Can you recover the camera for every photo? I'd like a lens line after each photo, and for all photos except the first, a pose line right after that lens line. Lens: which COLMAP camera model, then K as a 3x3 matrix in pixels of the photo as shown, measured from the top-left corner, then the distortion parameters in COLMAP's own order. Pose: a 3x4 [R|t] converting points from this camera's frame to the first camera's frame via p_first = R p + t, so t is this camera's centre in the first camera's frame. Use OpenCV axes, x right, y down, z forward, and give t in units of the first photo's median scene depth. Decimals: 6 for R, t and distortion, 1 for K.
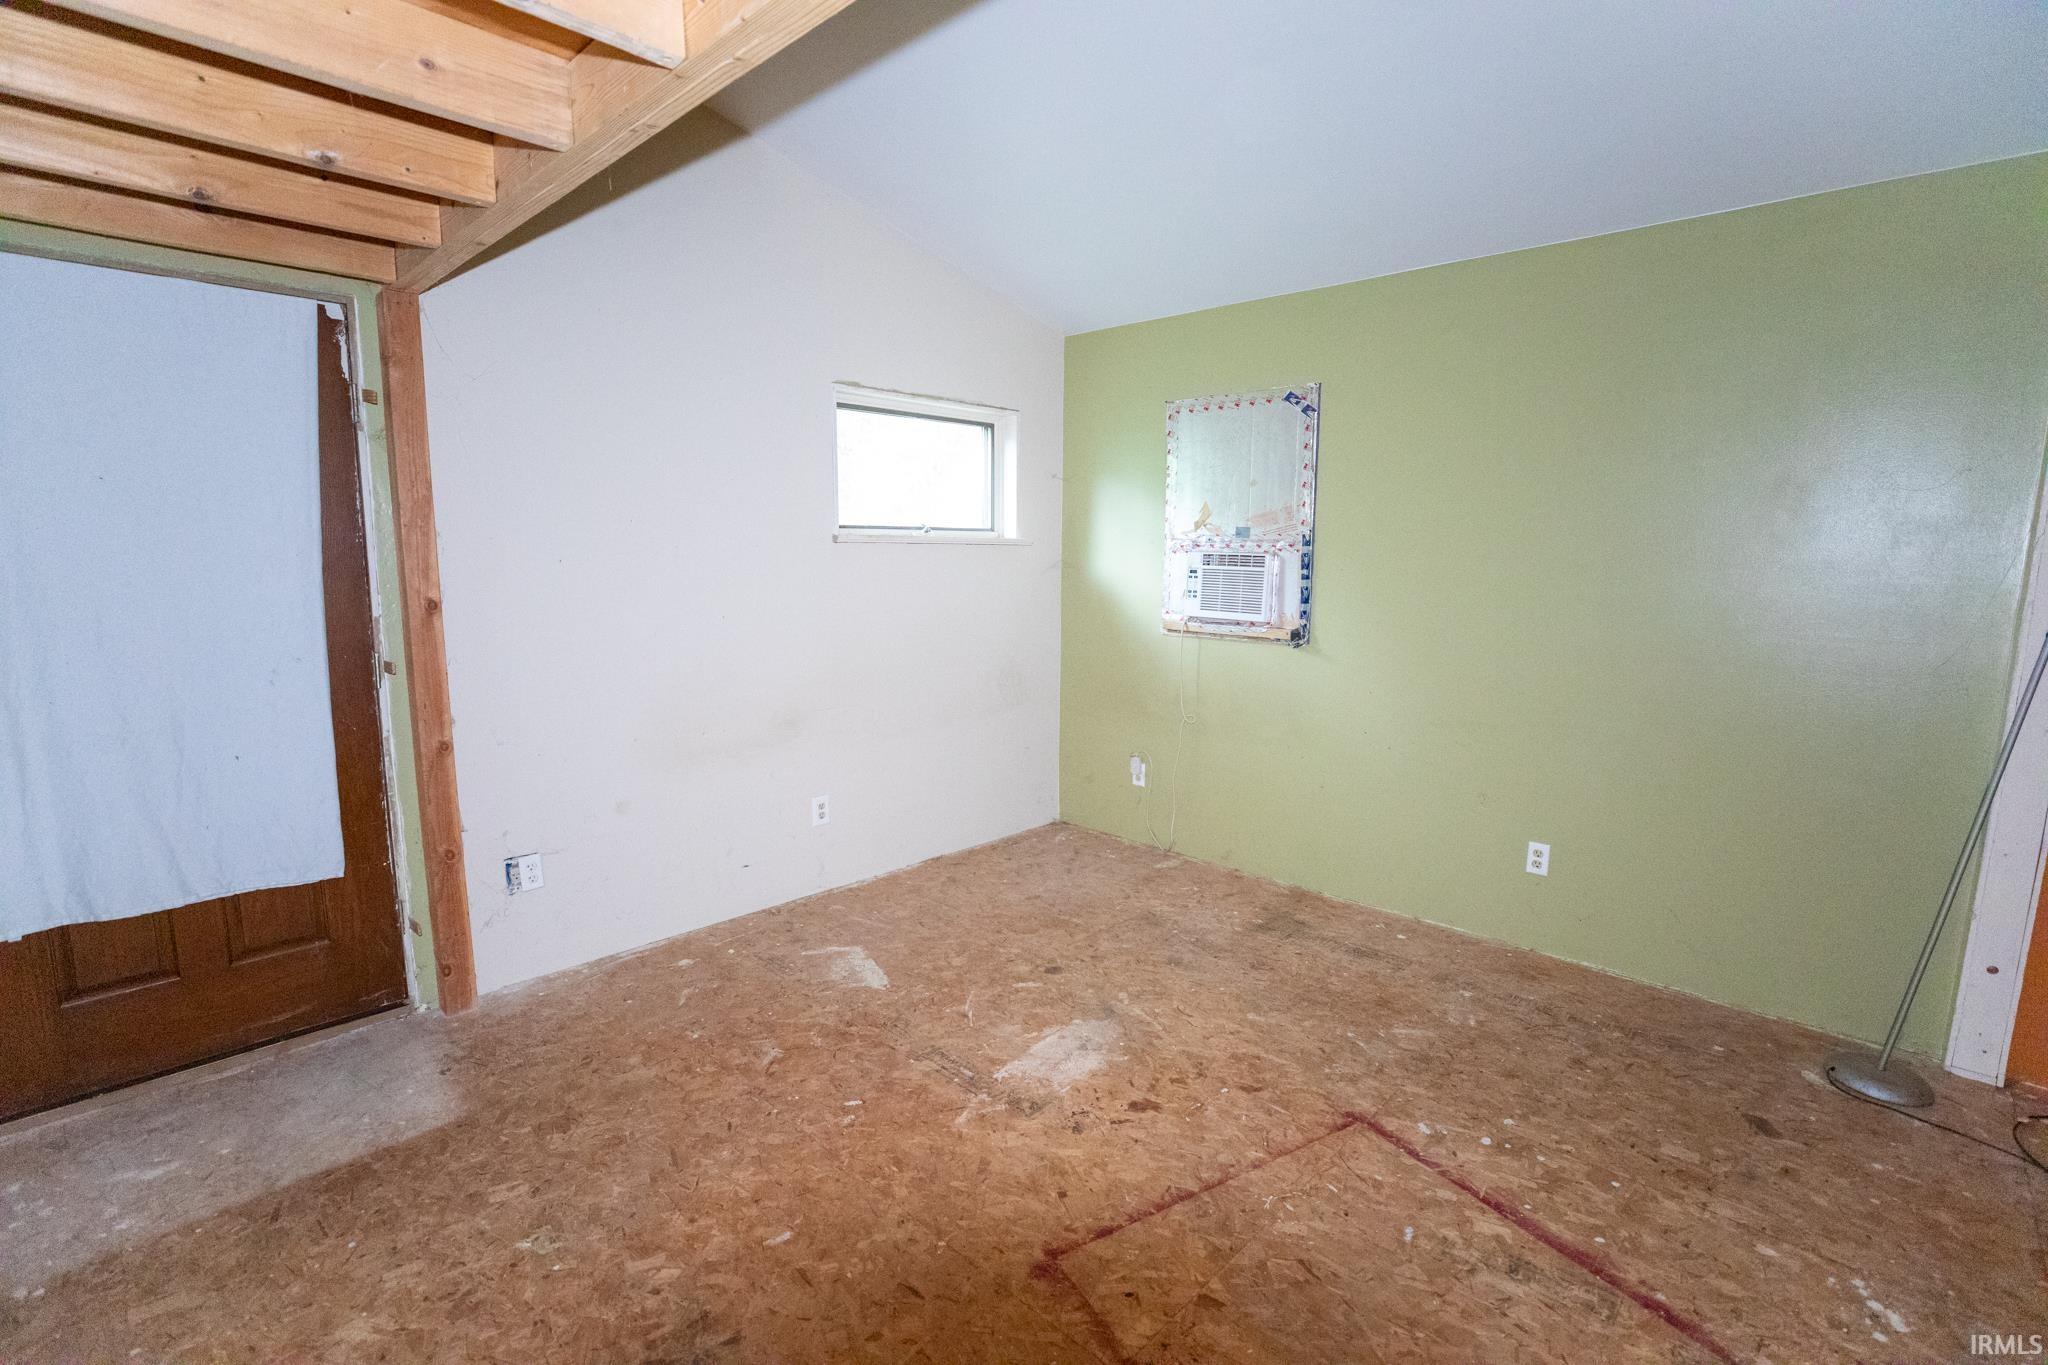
lens RADIAL K [[949.4, 0, 1016.5], [0, 949.4, 682.0], [0, 0, 1]] dist [-0.050127, 0.016176]
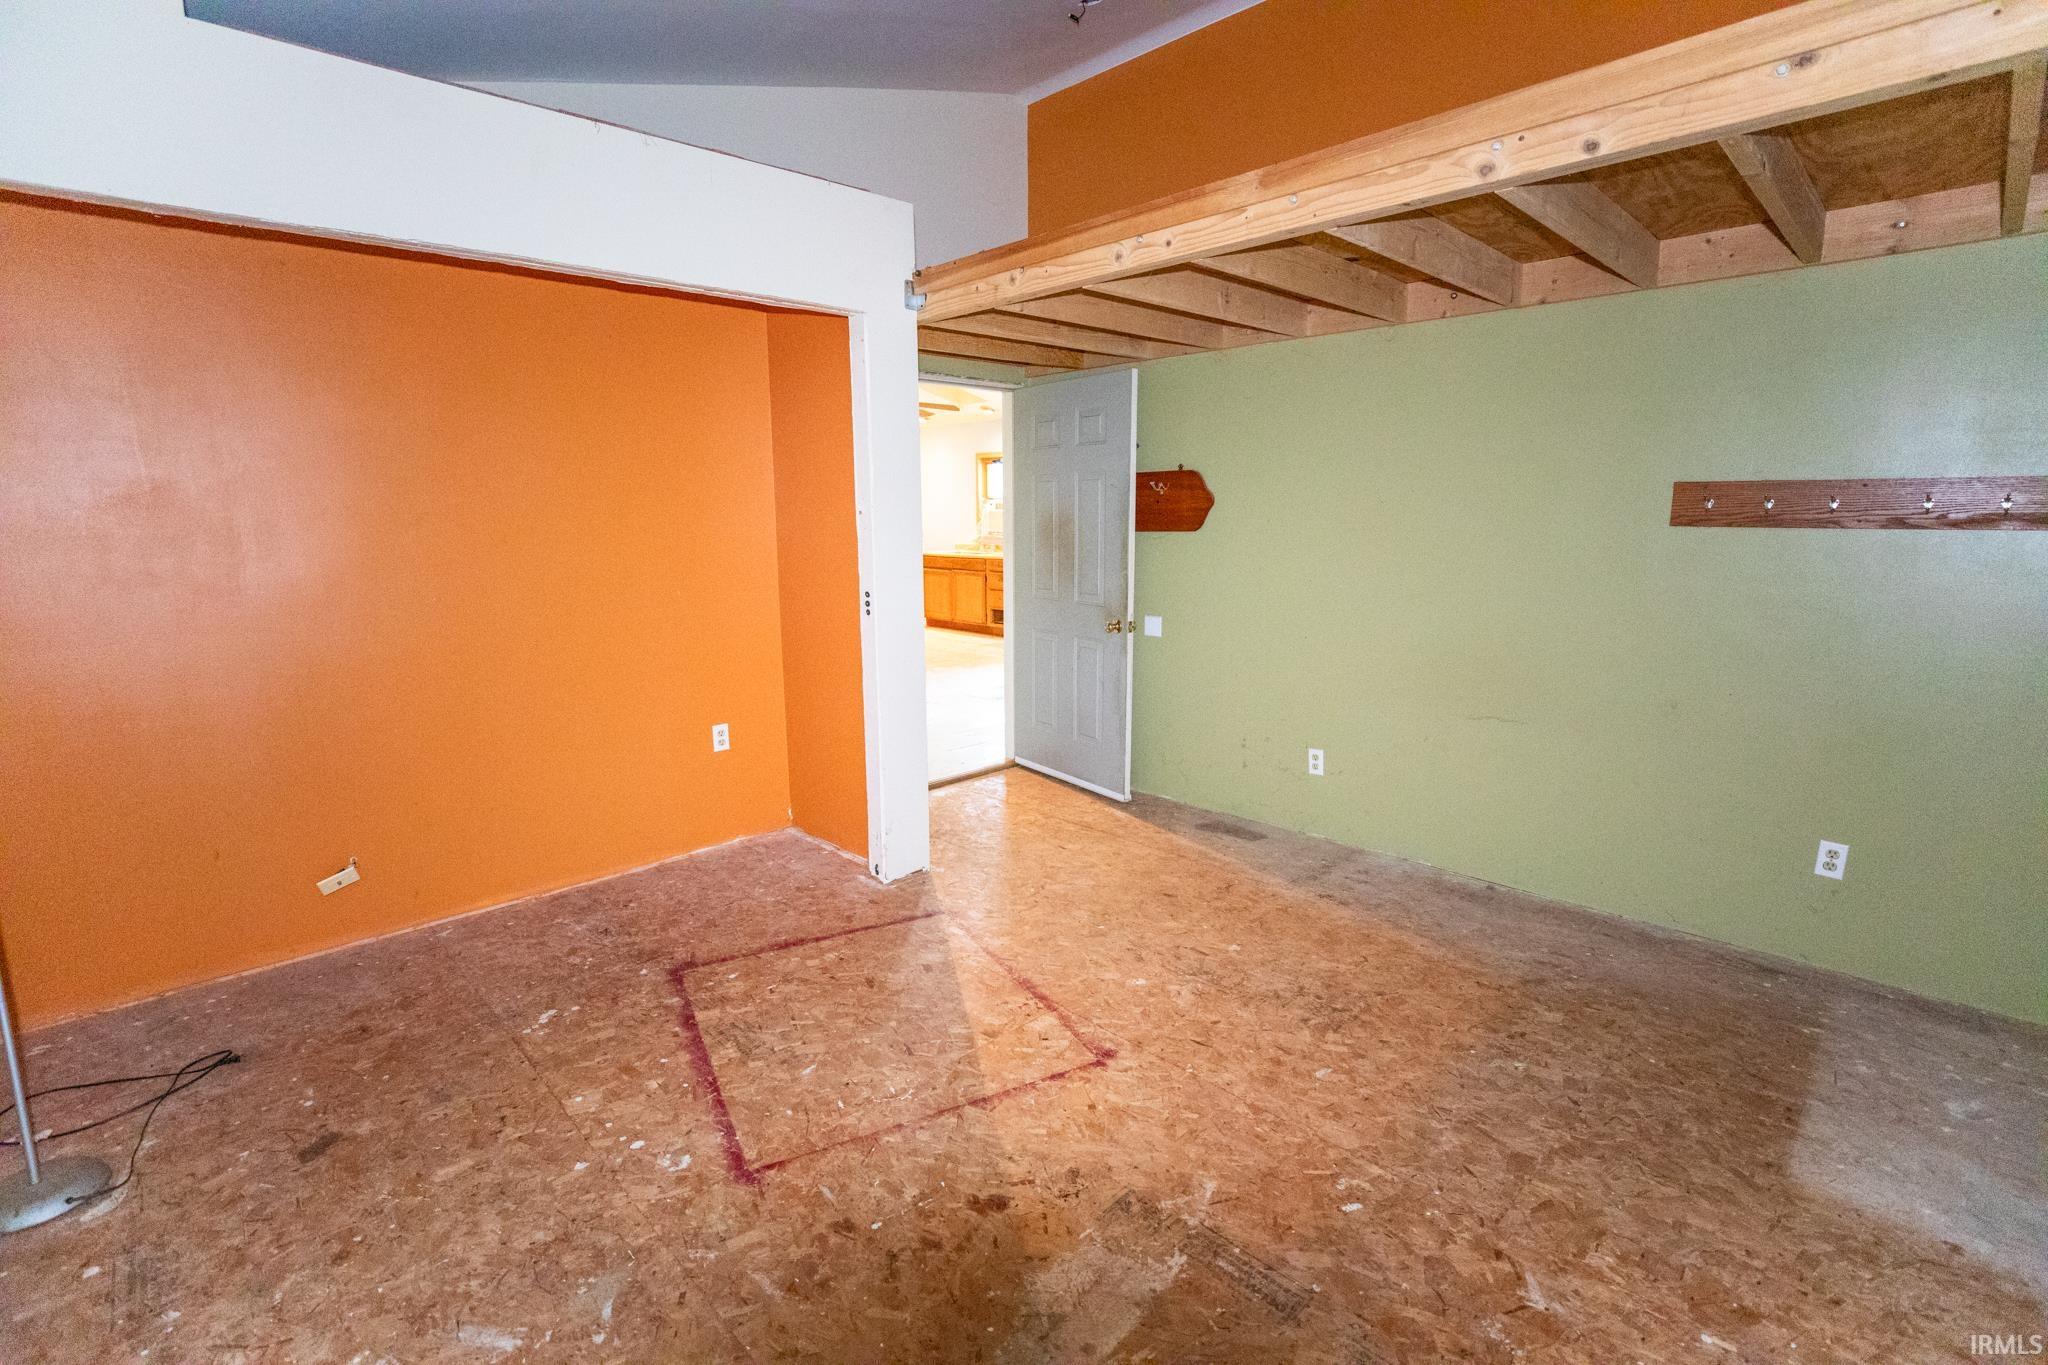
lens RADIAL K [[949.4, 0, 1016.5], [0, 949.4, 682.0], [0, 0, 1]] dist [-0.050127, 0.016176]
pose [[-0.999213, -0.005254, 0.039312, 0.095055], [0.007396, 0.949121, 0.314823, -0.262617], [-0.038966, 0.314866, -0.948336, 1.863244]]
